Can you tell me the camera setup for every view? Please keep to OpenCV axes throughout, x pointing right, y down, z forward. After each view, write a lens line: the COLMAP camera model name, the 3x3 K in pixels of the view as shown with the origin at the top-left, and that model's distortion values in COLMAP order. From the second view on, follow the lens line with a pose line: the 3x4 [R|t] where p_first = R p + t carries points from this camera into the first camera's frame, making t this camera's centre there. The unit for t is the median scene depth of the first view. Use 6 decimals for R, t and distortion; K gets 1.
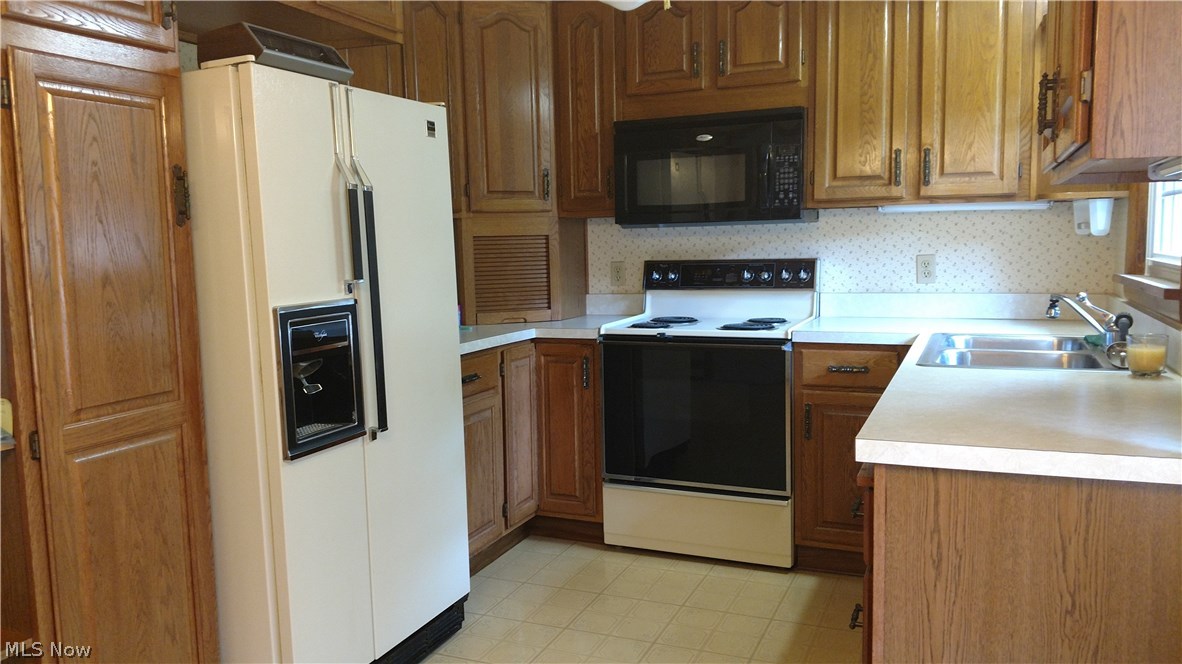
lens RADIAL K [[891.0, 0, 585.8], [0, 891.0, 336.2], [0, 0, 1]] dist [0.116624, -0.236107]
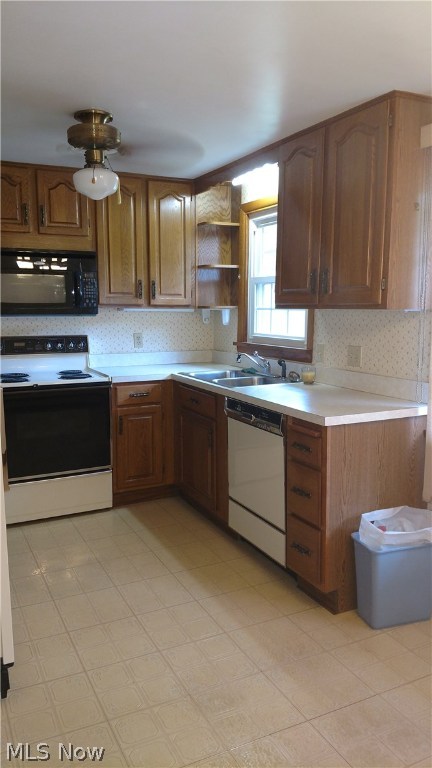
lens RADIAL K [[578.9, 0, 196.1], [0, 578.9, 379.7], [0, 0, 1]] dist [0.116624, -0.236107]
pose [[0.653620, -0.076469, 0.752950, -0.529504], [0.065385, 0.996868, 0.044482, -0.040224], [-0.753993, 0.020158, 0.656573, 0.092838]]
